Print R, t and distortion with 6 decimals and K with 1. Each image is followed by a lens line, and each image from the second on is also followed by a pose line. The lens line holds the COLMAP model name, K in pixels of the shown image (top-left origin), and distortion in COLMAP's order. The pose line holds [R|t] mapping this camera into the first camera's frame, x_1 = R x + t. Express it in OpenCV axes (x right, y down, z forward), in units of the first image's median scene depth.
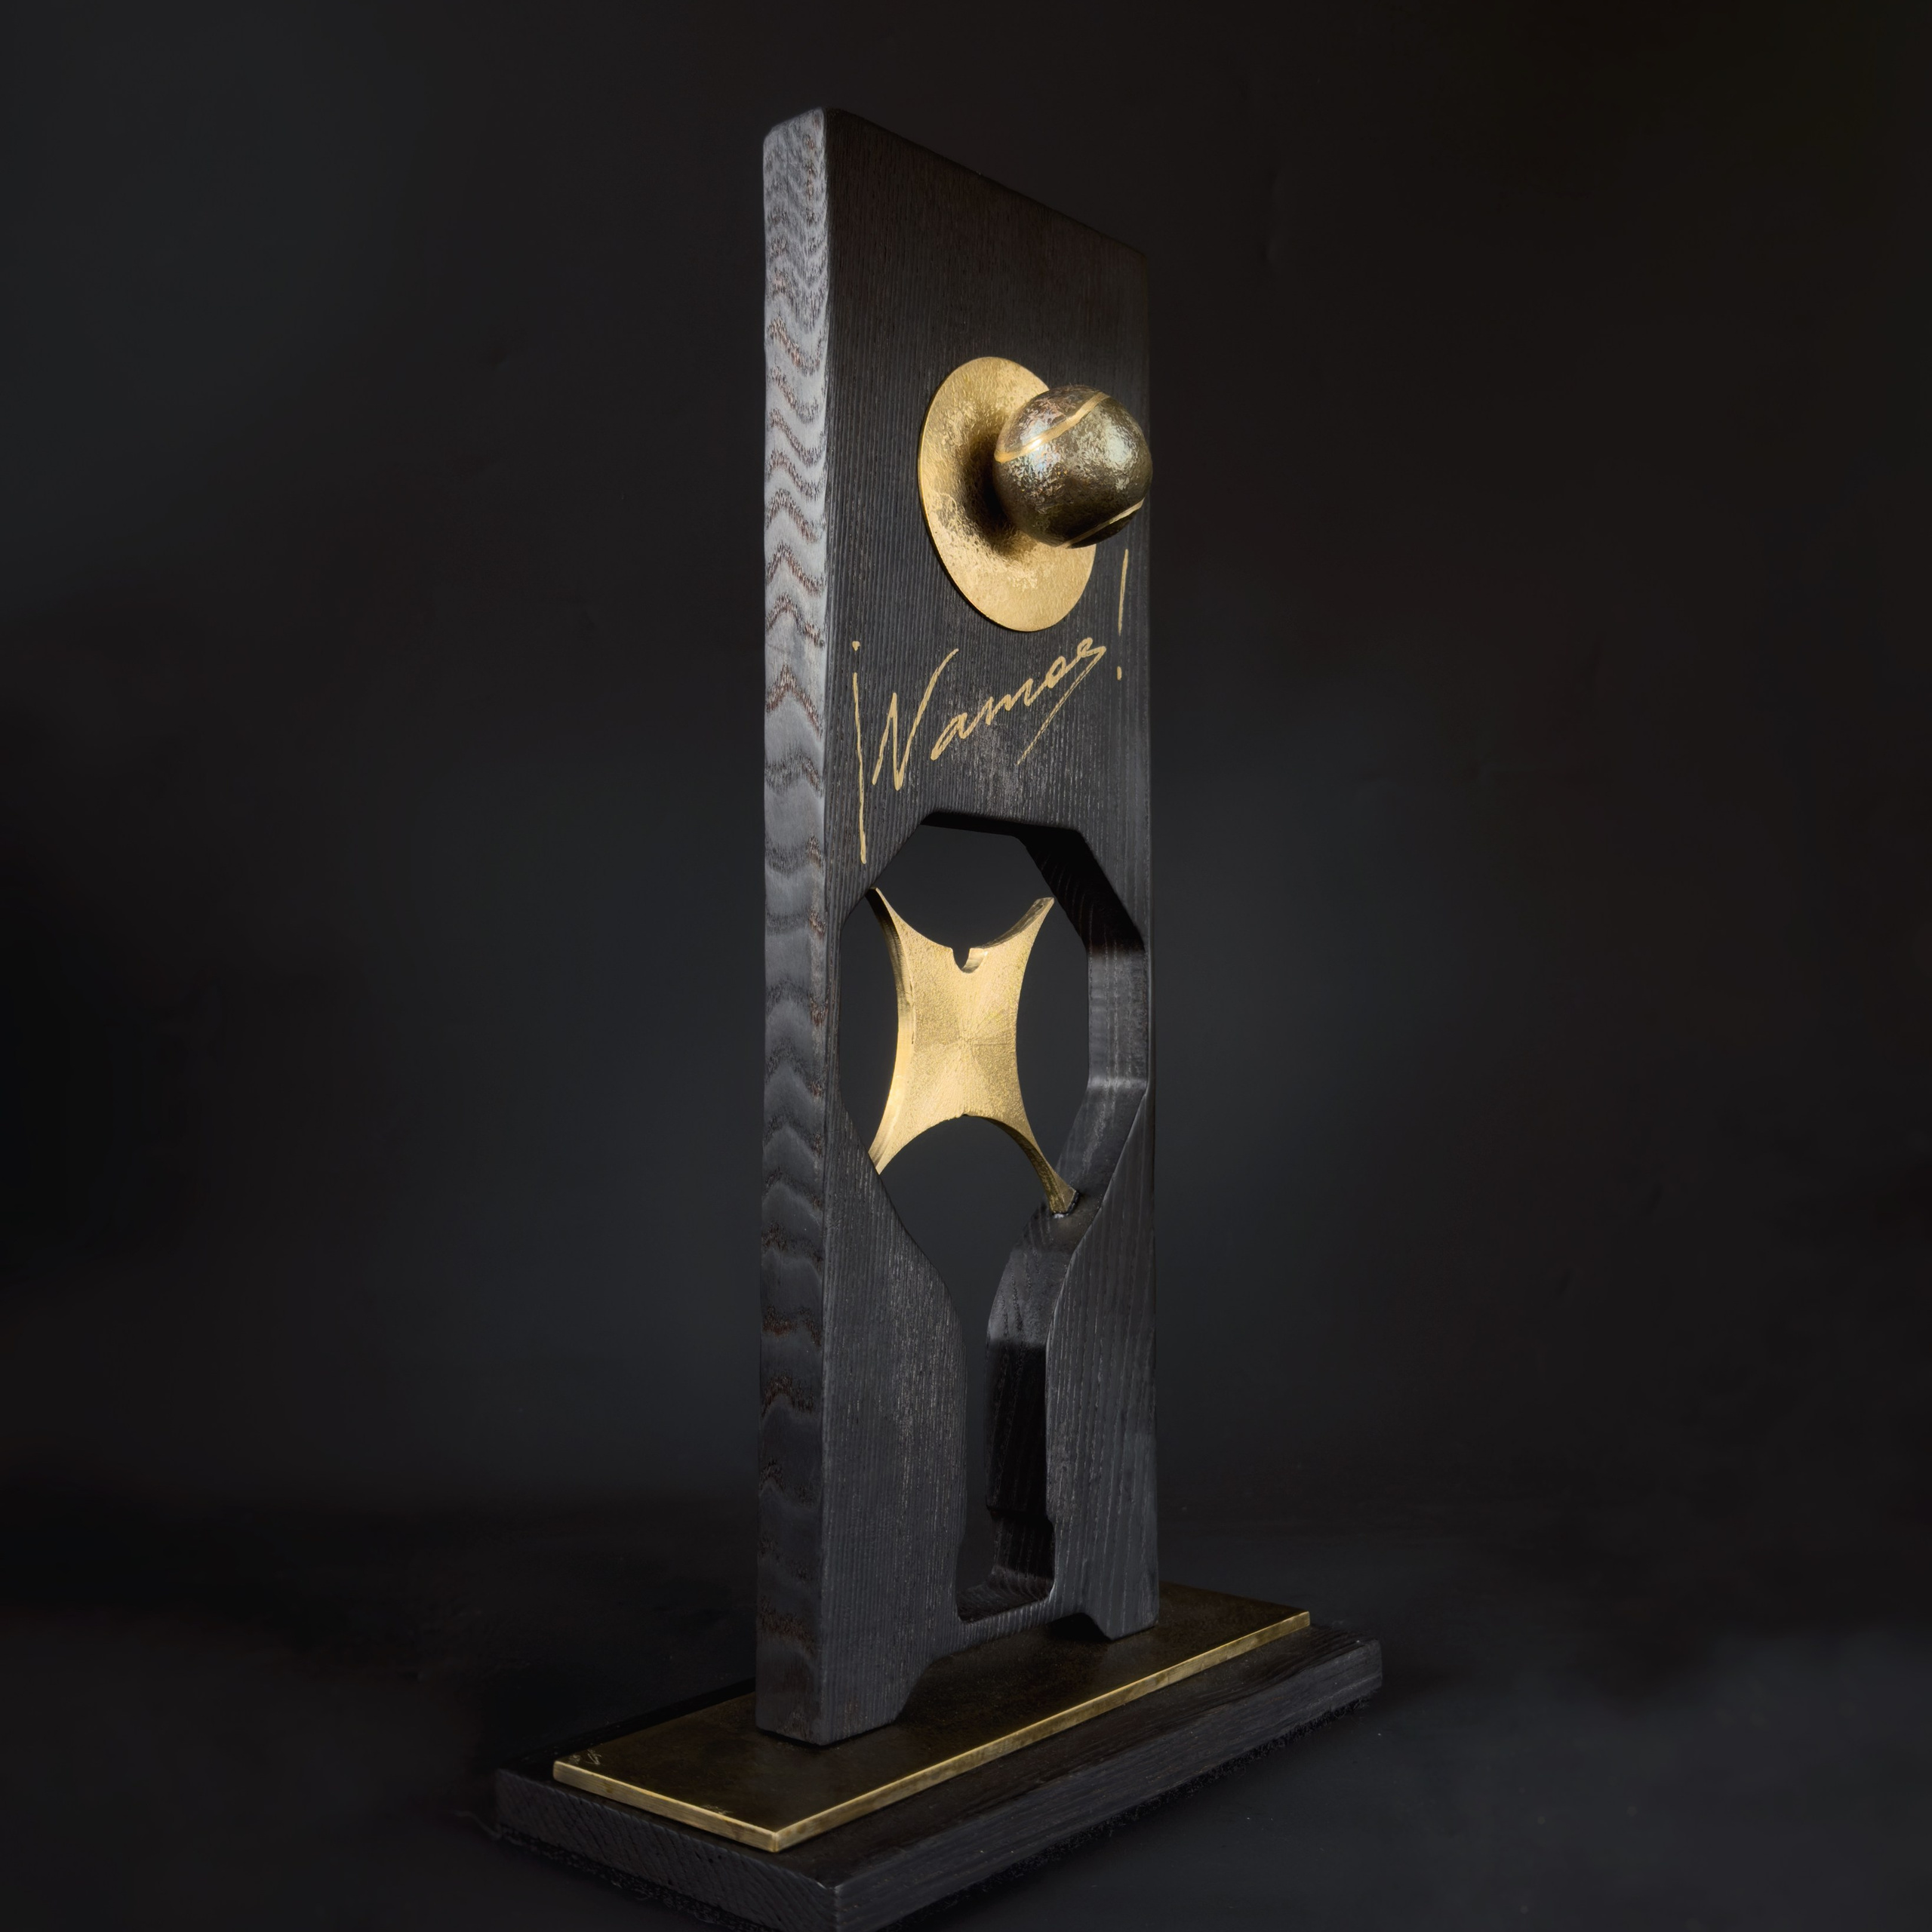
lens RADIAL K [[1809.9, 0, 961.0], [0, 1809.9, 985.7], [0, 0, 1]] dist [0.041910, -0.225314]
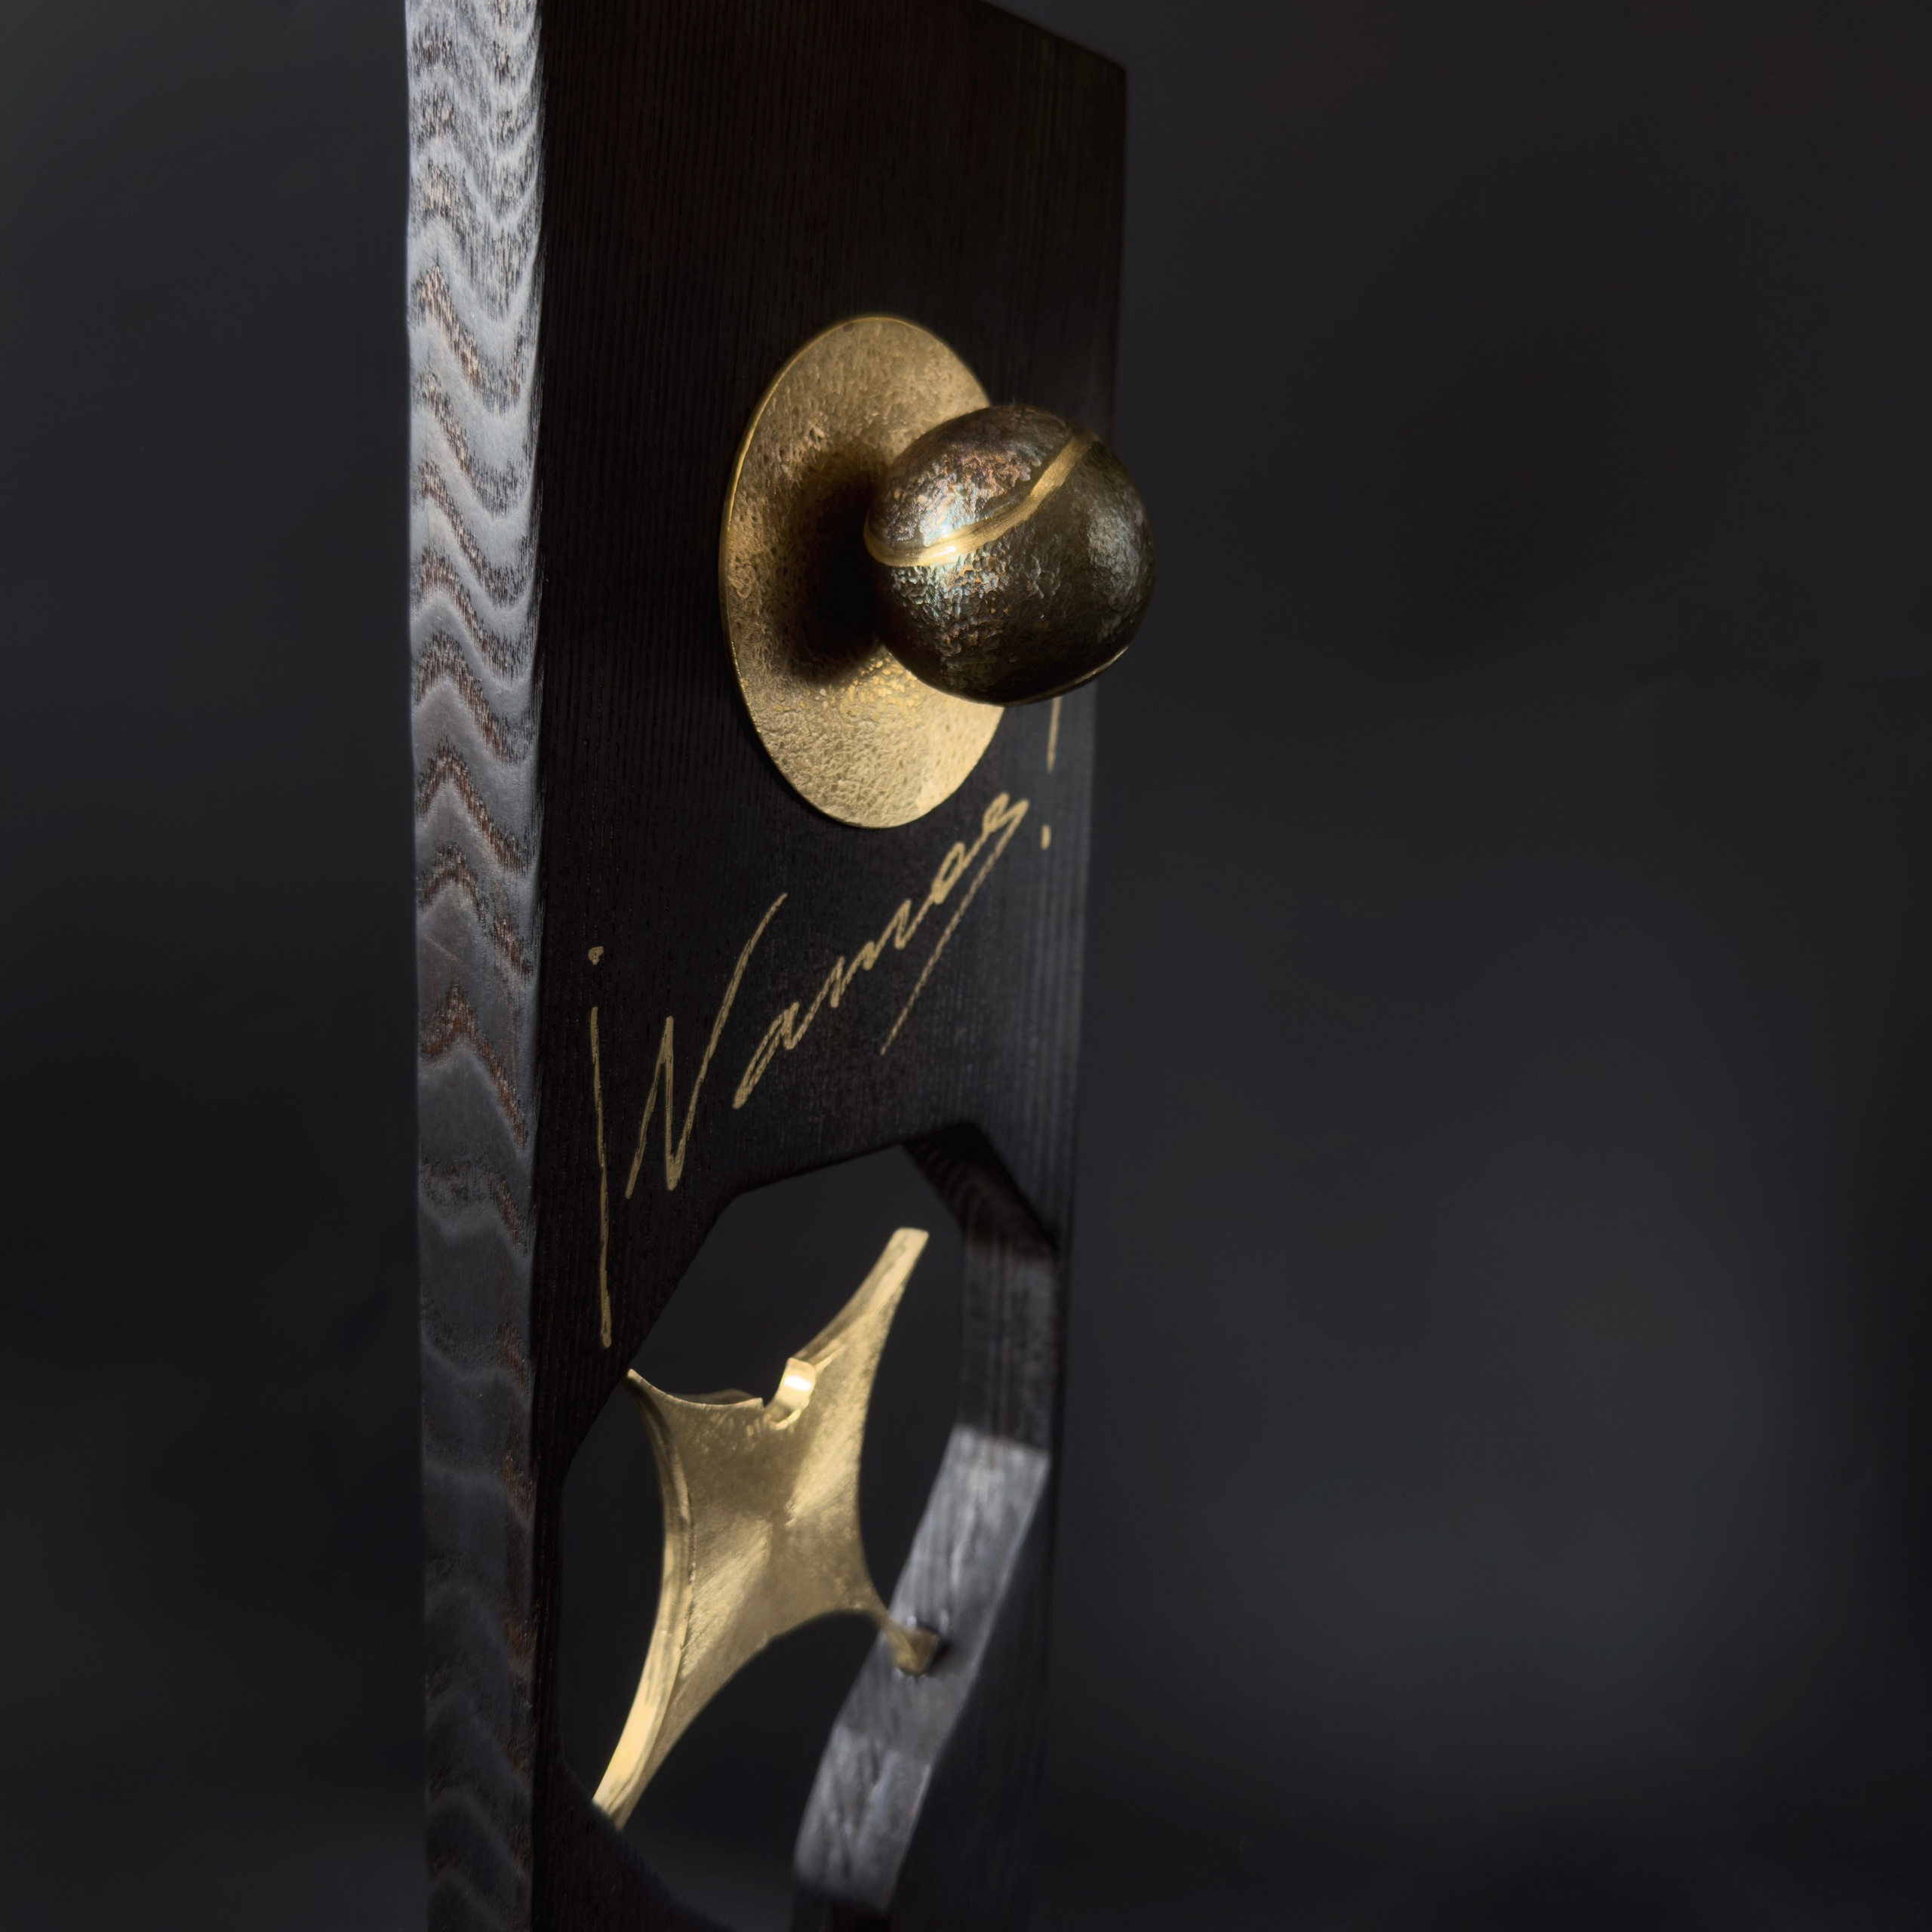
lens RADIAL K [[1809.9, 0, 961.0], [0, 1809.9, 985.7], [0, 0, 1]] dist [0.041910, -0.225314]
pose [[0.990449, 0.017760, 0.136729, -0.024808], [-0.047276, 0.975297, 0.215778, -0.293016], [-0.129519, -0.220182, 0.966822, 0.479193]]
